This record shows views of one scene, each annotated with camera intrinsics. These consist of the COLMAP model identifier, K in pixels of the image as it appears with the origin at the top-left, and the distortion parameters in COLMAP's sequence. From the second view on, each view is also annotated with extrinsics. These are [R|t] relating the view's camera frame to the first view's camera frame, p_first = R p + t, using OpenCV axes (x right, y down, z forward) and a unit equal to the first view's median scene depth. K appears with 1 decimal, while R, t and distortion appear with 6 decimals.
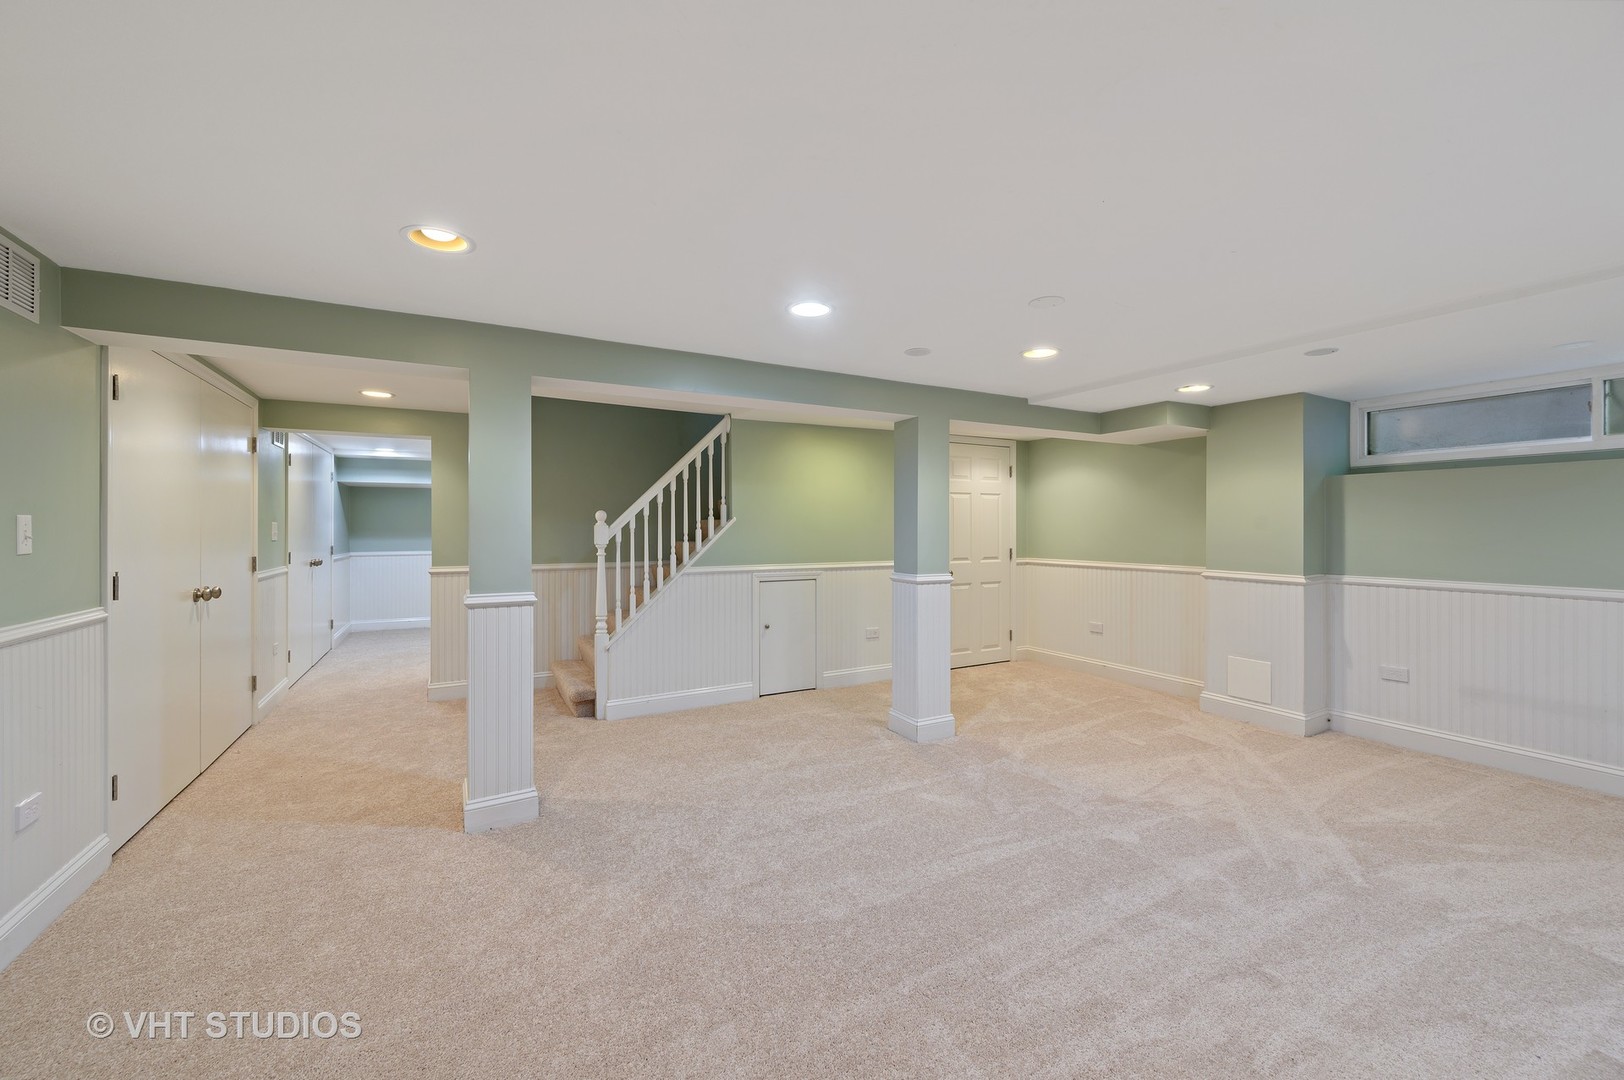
lens RADIAL K [[645.7, 0, 807.6], [0, 645.7, 525.3], [0, 0, 1]] dist [-0.000637, 0.000108]
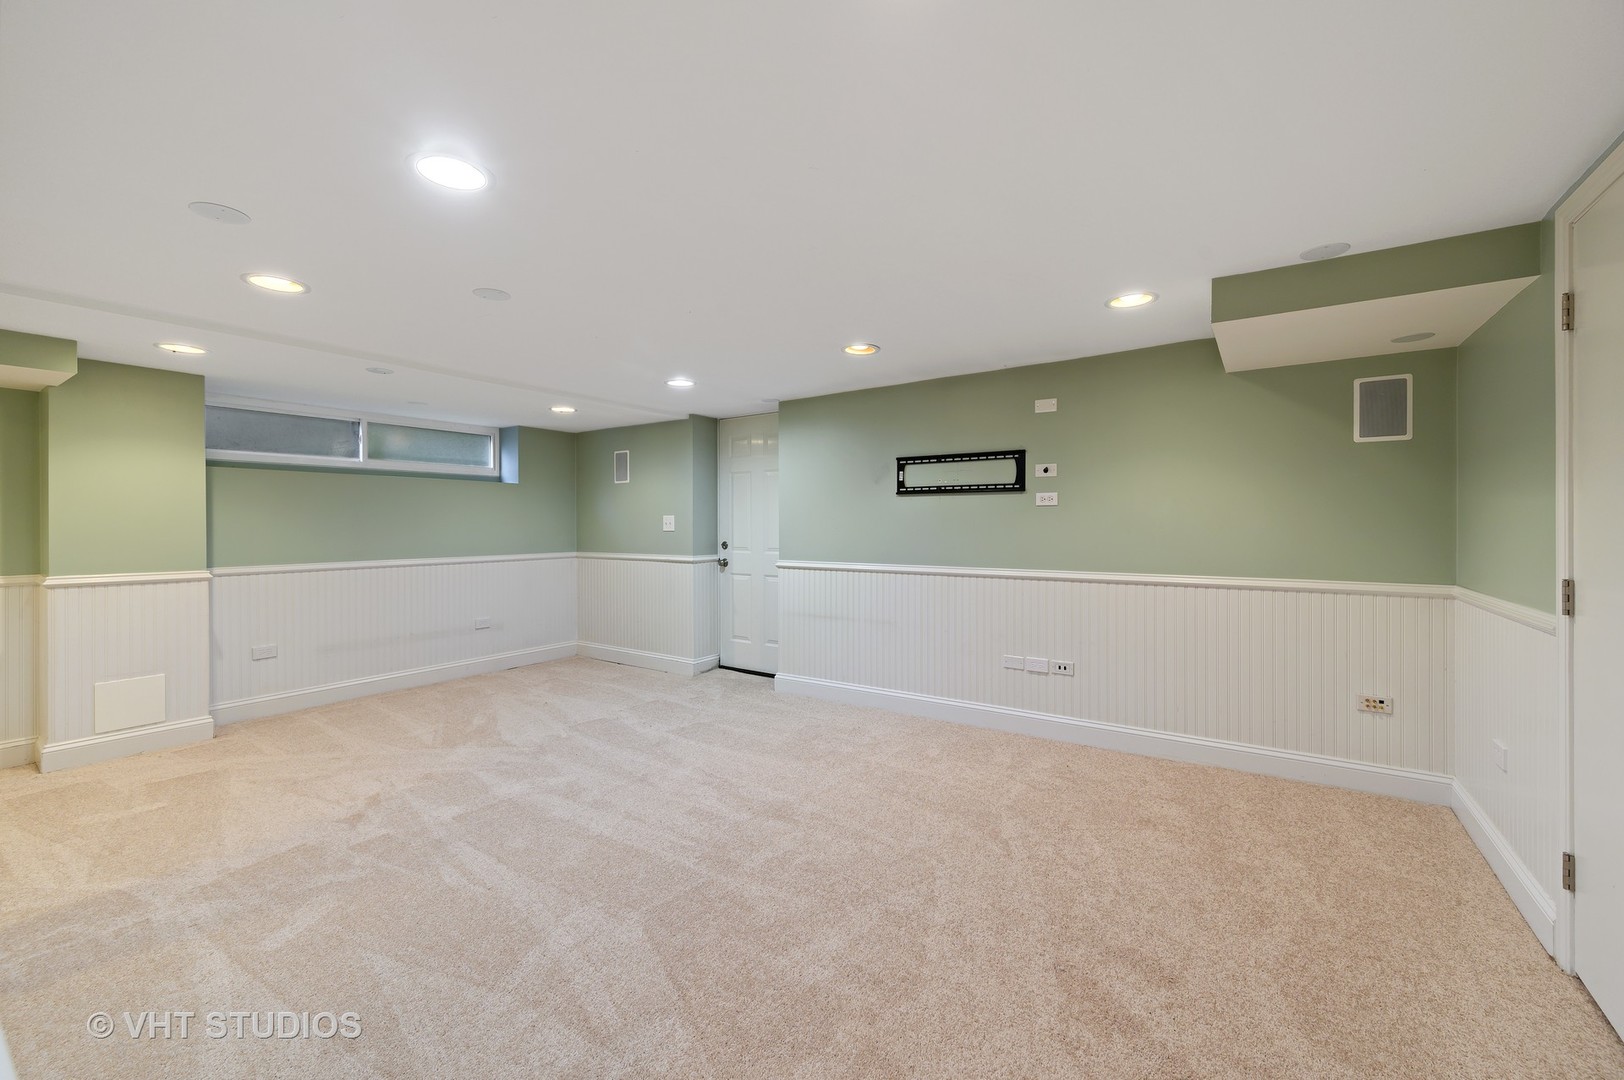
lens RADIAL K [[645.7, 0, 807.2], [0, 645.7, 531.1], [0, 0, 1]] dist [-0.000637, 0.000108]
pose [[-0.458123, -0.003445, 0.888882, -0.621525], [0.000639, 0.999991, 0.004204, 0.023174], [-0.888888, 0.002494, -0.458117, 0.856046]]
